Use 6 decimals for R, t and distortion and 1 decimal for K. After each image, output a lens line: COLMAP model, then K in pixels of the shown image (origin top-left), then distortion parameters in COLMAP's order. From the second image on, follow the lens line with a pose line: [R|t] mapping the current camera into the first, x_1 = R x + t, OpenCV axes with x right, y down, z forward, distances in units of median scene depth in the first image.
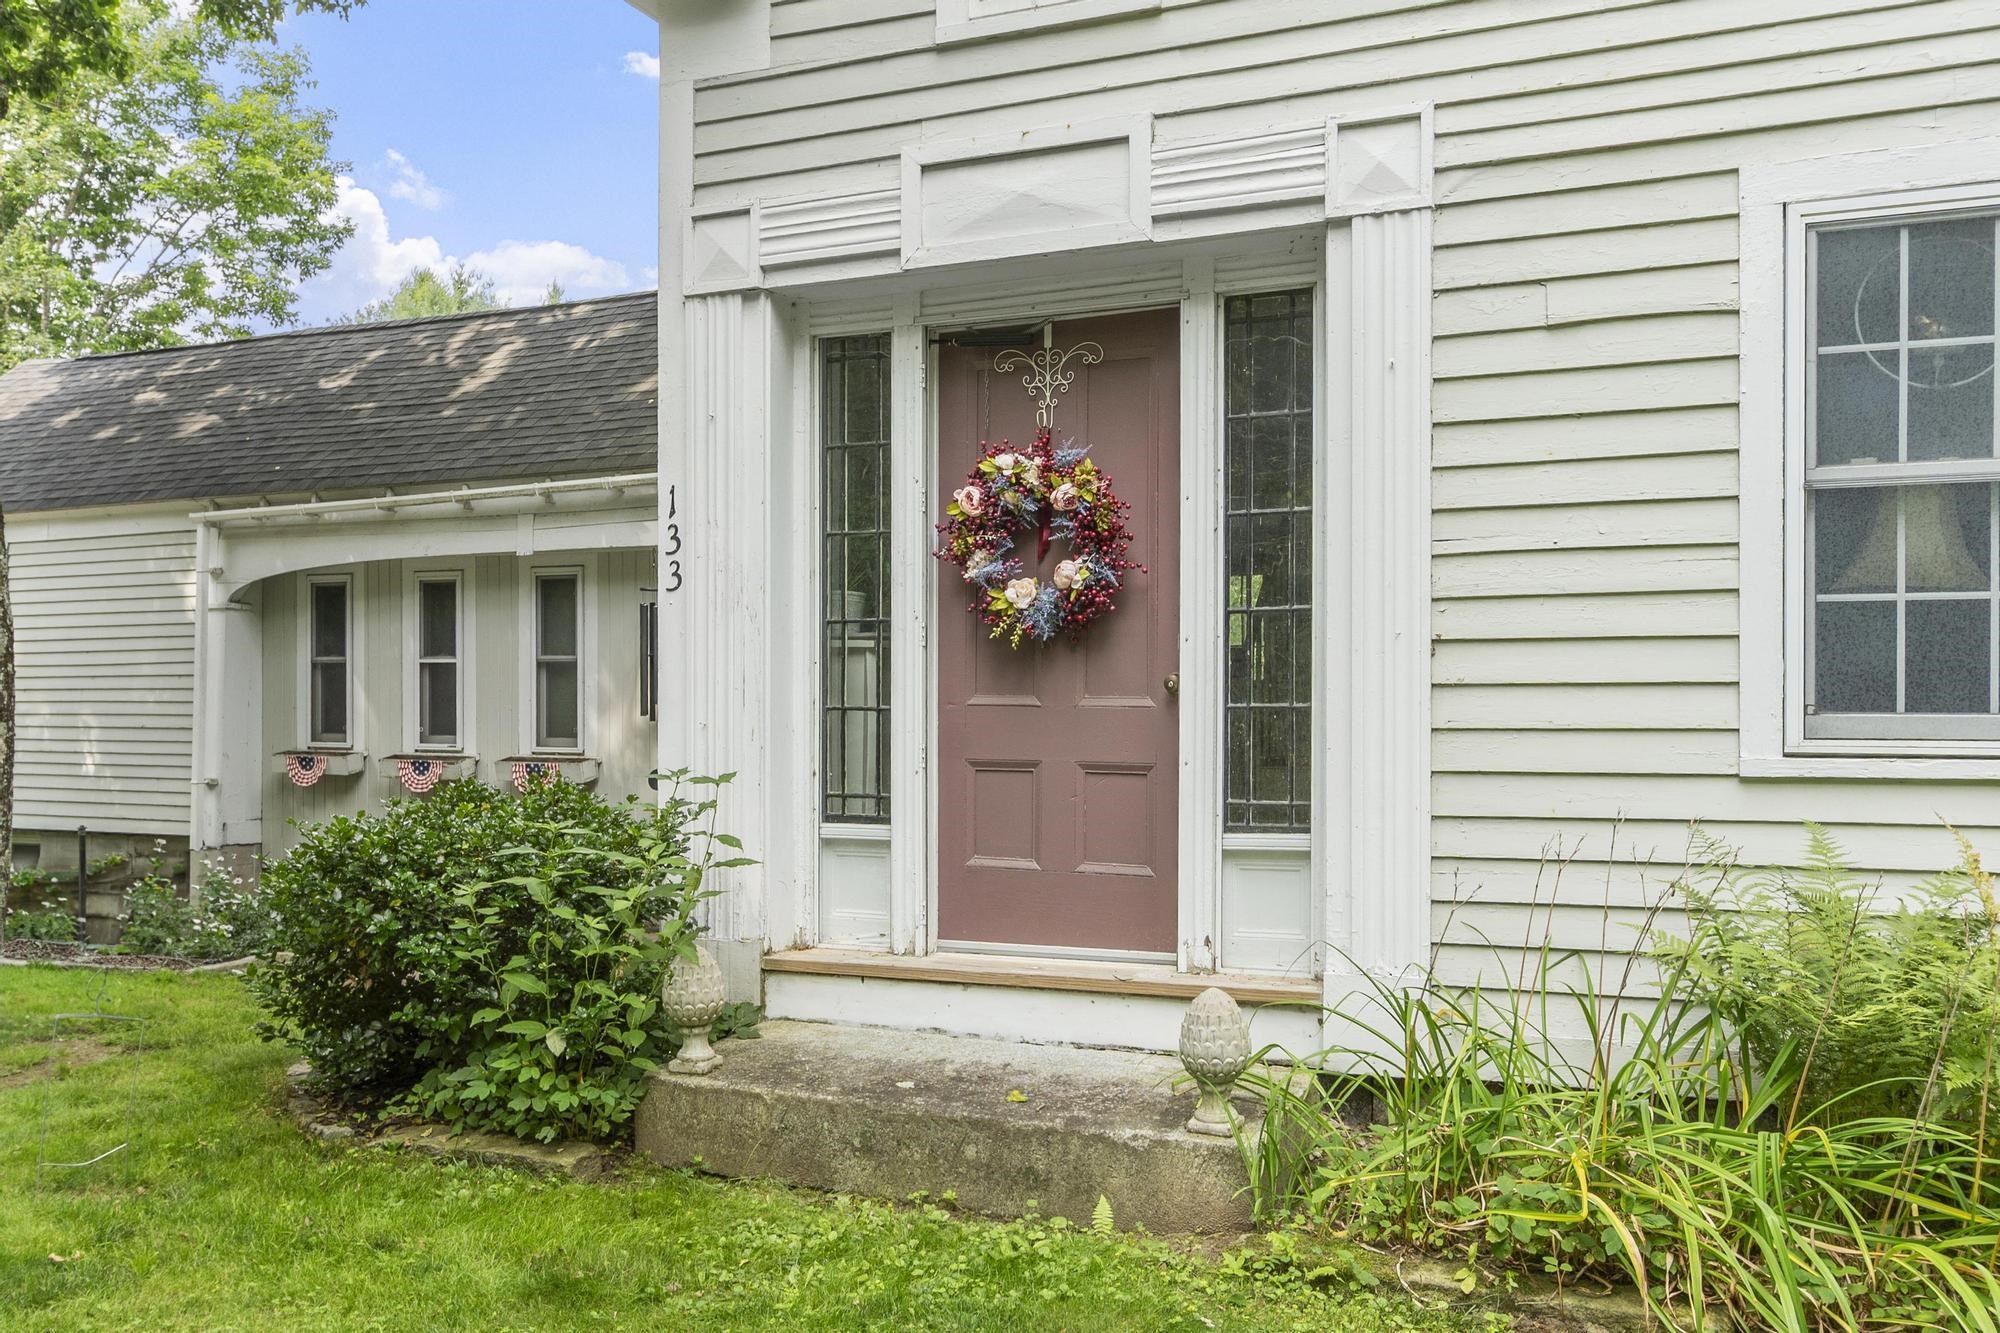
lens RADIAL K [[1542.4, 0, 1001.6], [0, 1542.4, 703.4], [0, 0, 1]] dist [-0.004148, -0.000267]
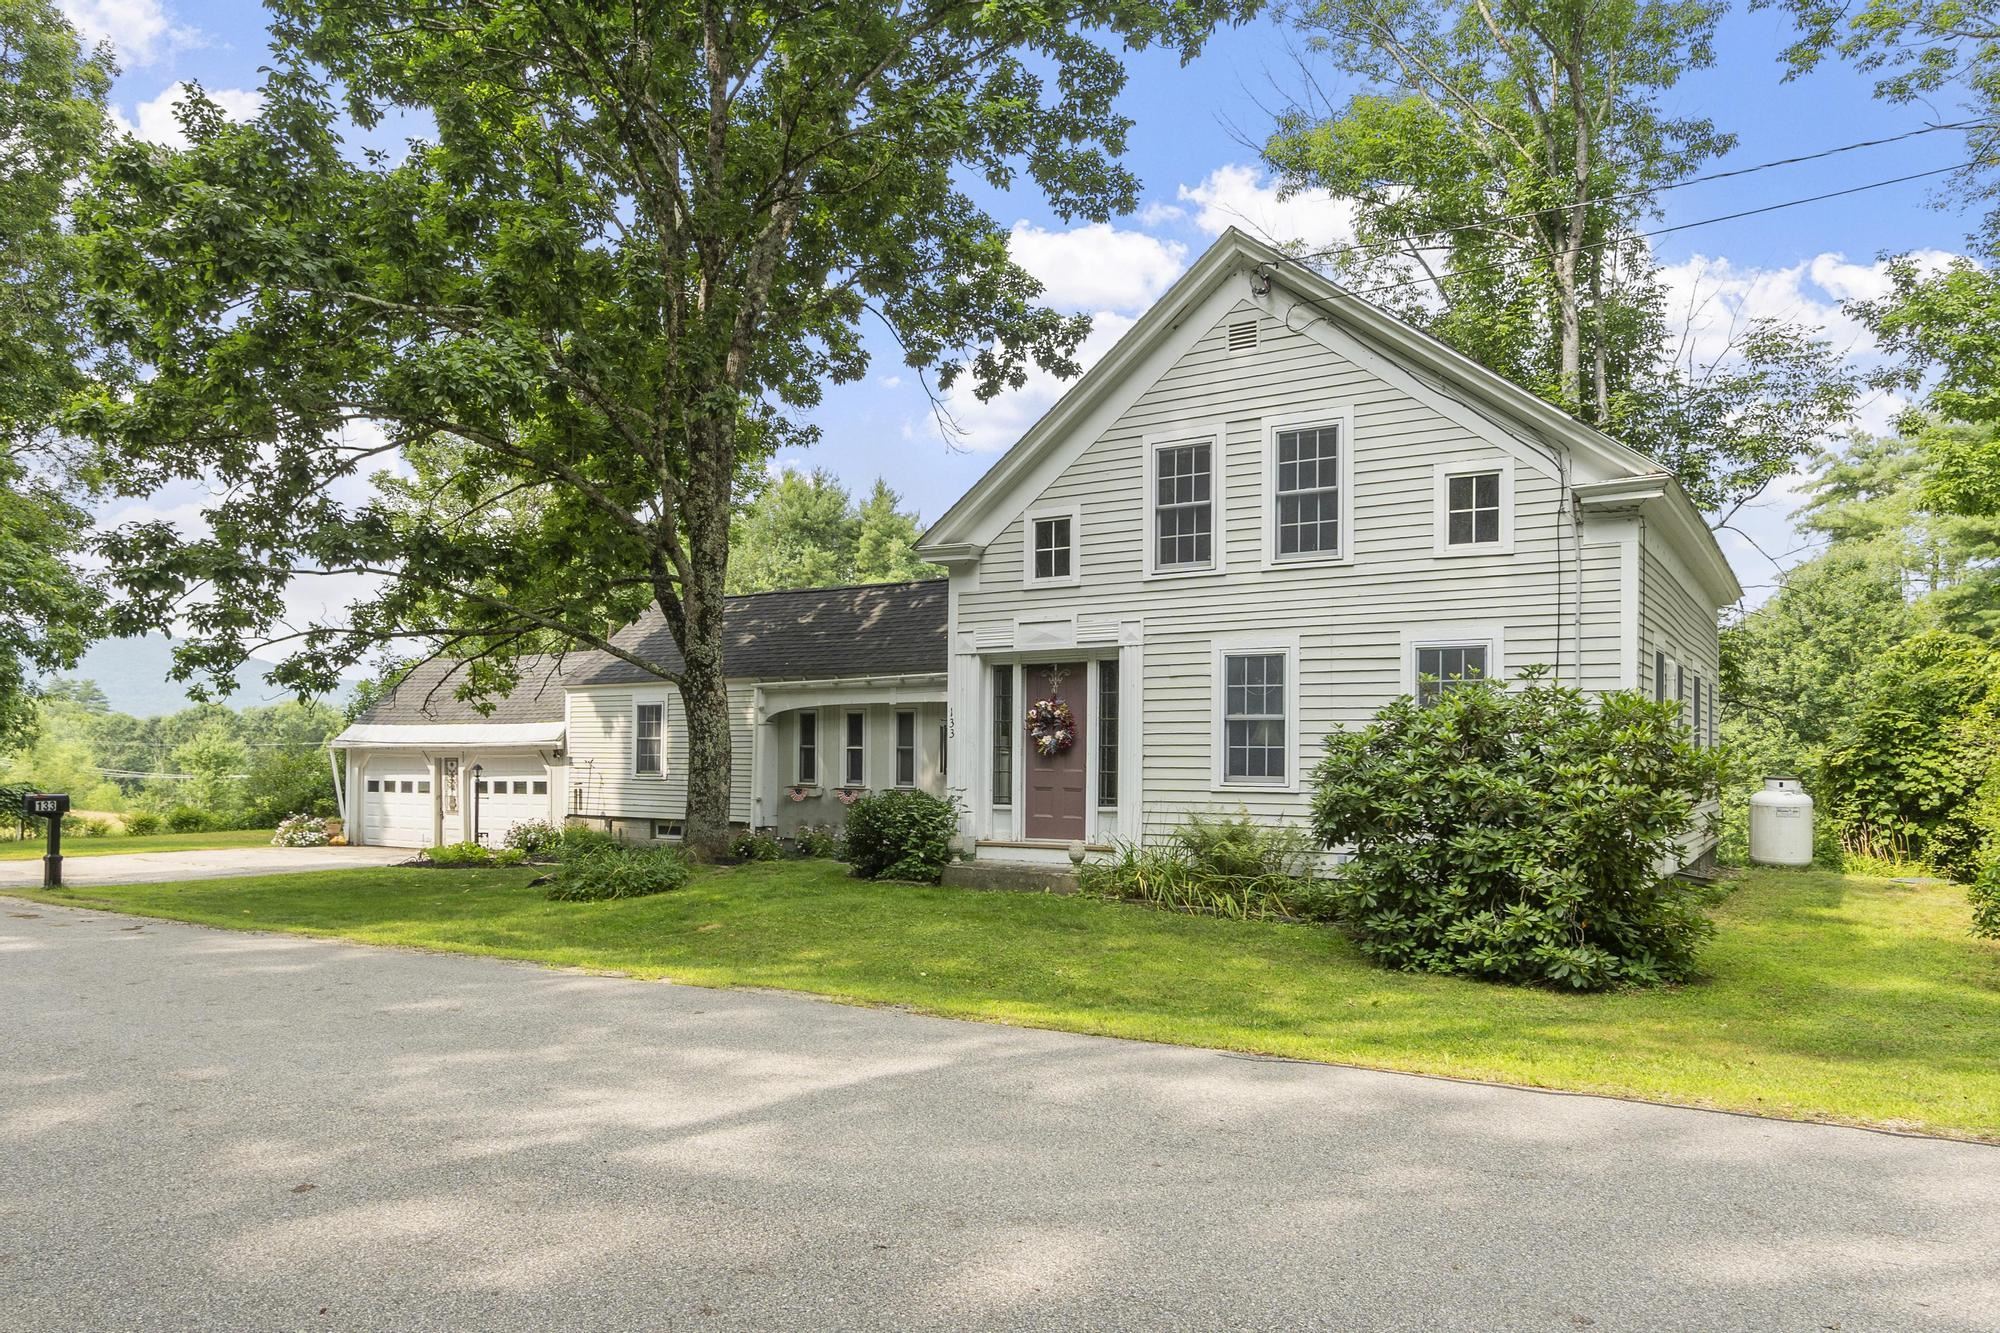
lens RADIAL K [[1270.2, 0, 996.1], [0, 1270.2, 748.8], [0, 0, 1]] dist [-0.002437, -0.000604]
pose [[0.983967, 0.007688, -0.178188, 0.203039], [-0.009746, 0.999895, -0.010678, -0.008801], [0.178087, 0.012243, 0.983939, -0.923820]]
